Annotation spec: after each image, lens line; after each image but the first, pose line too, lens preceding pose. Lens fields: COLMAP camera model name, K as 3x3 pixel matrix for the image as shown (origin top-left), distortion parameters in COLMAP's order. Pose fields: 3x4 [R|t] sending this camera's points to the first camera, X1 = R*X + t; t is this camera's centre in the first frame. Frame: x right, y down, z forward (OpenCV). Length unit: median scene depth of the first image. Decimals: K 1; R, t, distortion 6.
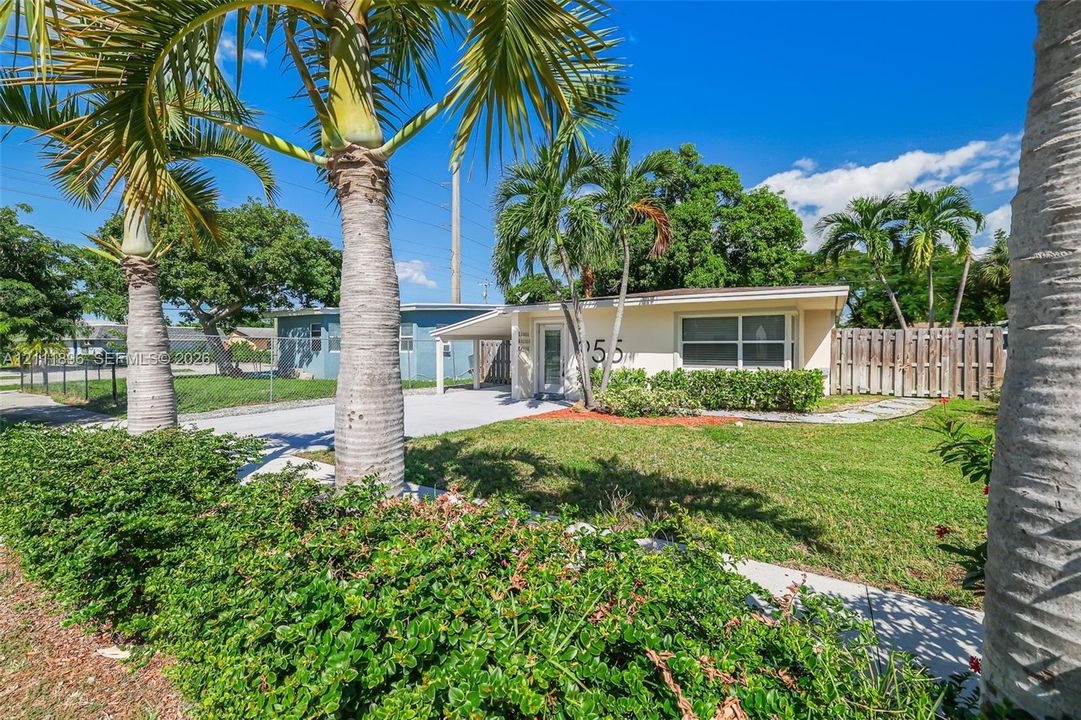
lens RADIAL K [[450.3, 0, 541.6], [0, 450.3, 356.8], [0, 0, 1]] dist [-0.000467, -0.000021]
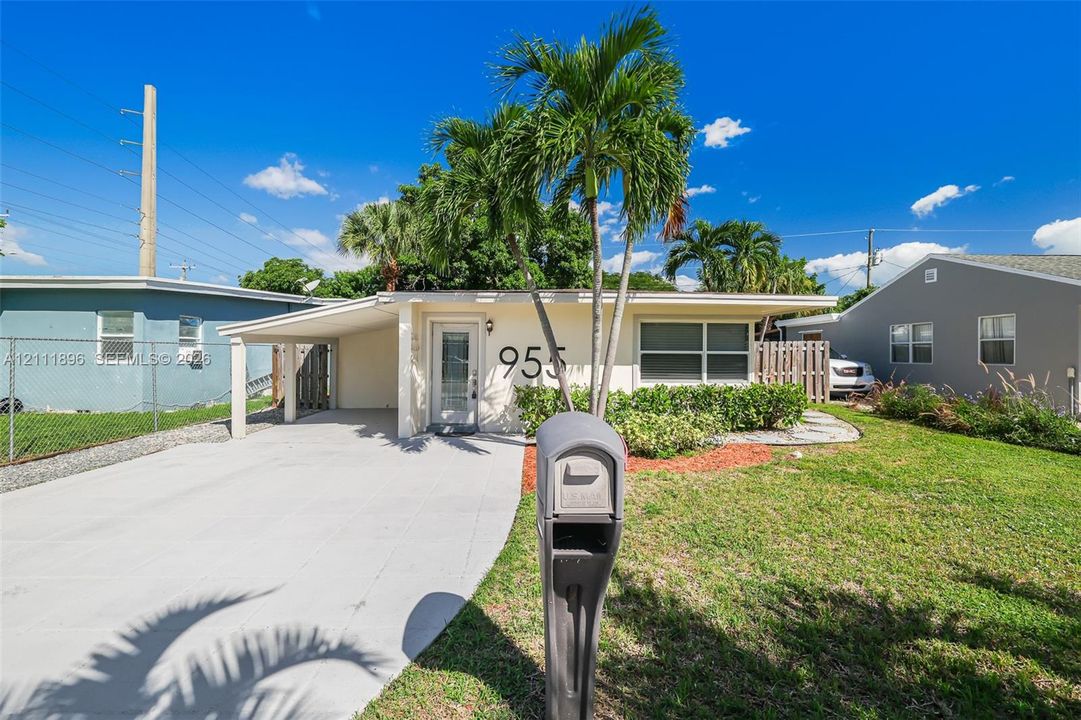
lens RADIAL K [[450.3, 0, 539.7], [0, 450.3, 359.7], [0, 0, 1]] dist [-0.000467, -0.000021]
pose [[0.835817, -0.000943, 0.549008, -0.265689], [0.004673, 0.999975, -0.005397, -0.013158], [-0.548989, 0.007076, 0.835800, 0.380006]]
